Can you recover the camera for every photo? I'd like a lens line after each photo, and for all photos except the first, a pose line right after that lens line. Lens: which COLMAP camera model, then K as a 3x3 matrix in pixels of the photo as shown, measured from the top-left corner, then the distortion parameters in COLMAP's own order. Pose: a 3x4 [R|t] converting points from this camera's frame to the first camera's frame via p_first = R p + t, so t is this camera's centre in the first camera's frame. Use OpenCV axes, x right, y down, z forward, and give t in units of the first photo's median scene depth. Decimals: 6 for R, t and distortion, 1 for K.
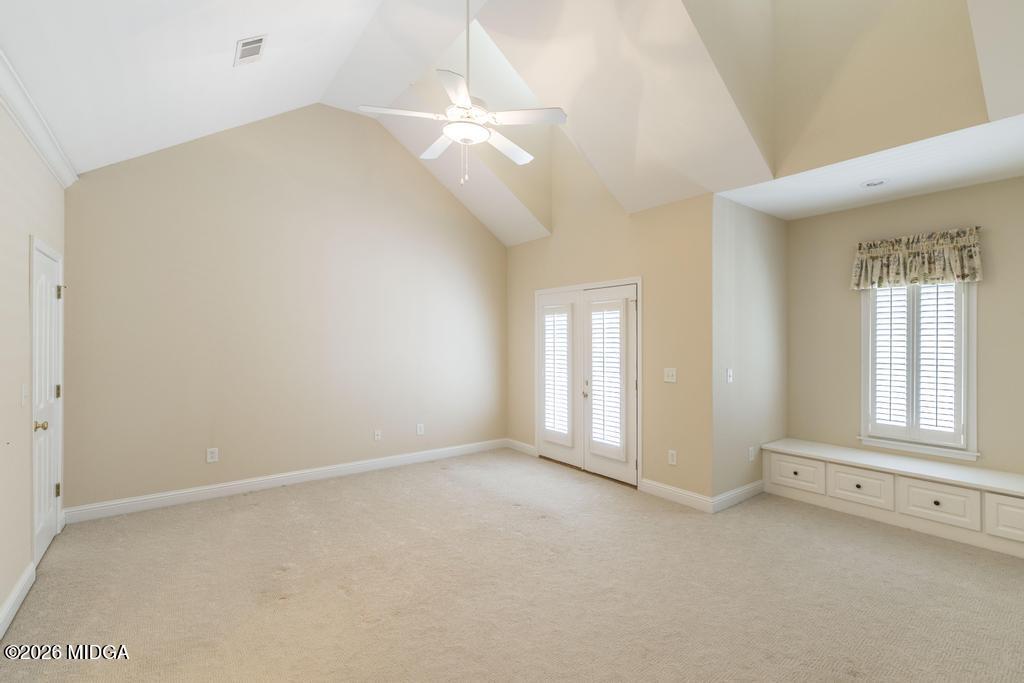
lens RADIAL K [[459.9, 0, 534.8], [0, 459.9, 333.6], [0, 0, 1]] dist [0.000719, 0.000127]
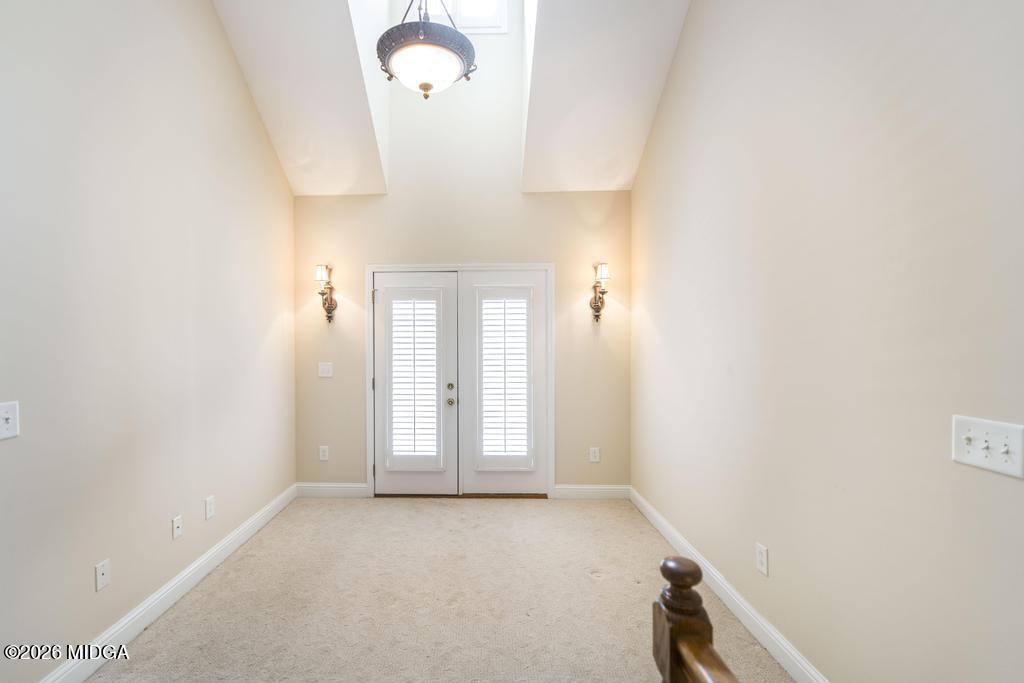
lens RADIAL K [[411.0, 0, 511.2], [0, 411.0, 326.6], [0, 0, 1]] dist [0.000097, 0.000024]
pose [[0.655815, -0.002667, 0.754917, -0.463312], [0.004567, 0.999989, -0.000435, 0.002457], [-0.754908, 0.003733, 0.655821, 0.564112]]
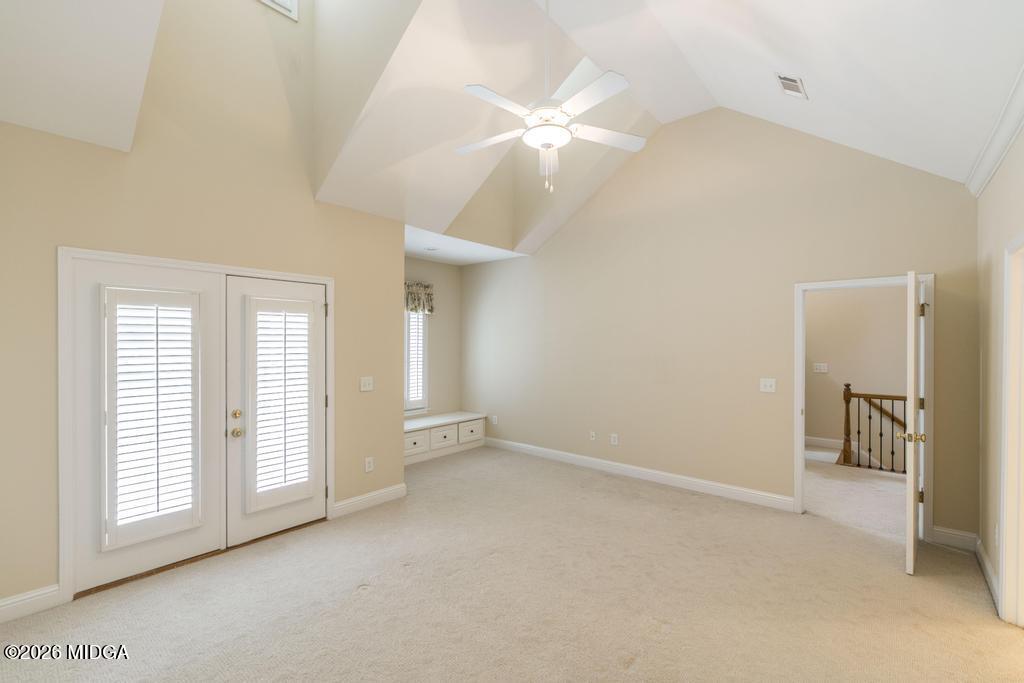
lens RADIAL K [[441.1, 0, 509.3], [0, 441.1, 345.2], [0, 0, 1]] dist [0.000718, 0.000187]
pose [[-0.170369, -0.003718, 0.985373, -0.711608], [-0.001580, 0.999993, 0.003500, 0.002952], [-0.985379, -0.000961, -0.170374, 0.865481]]
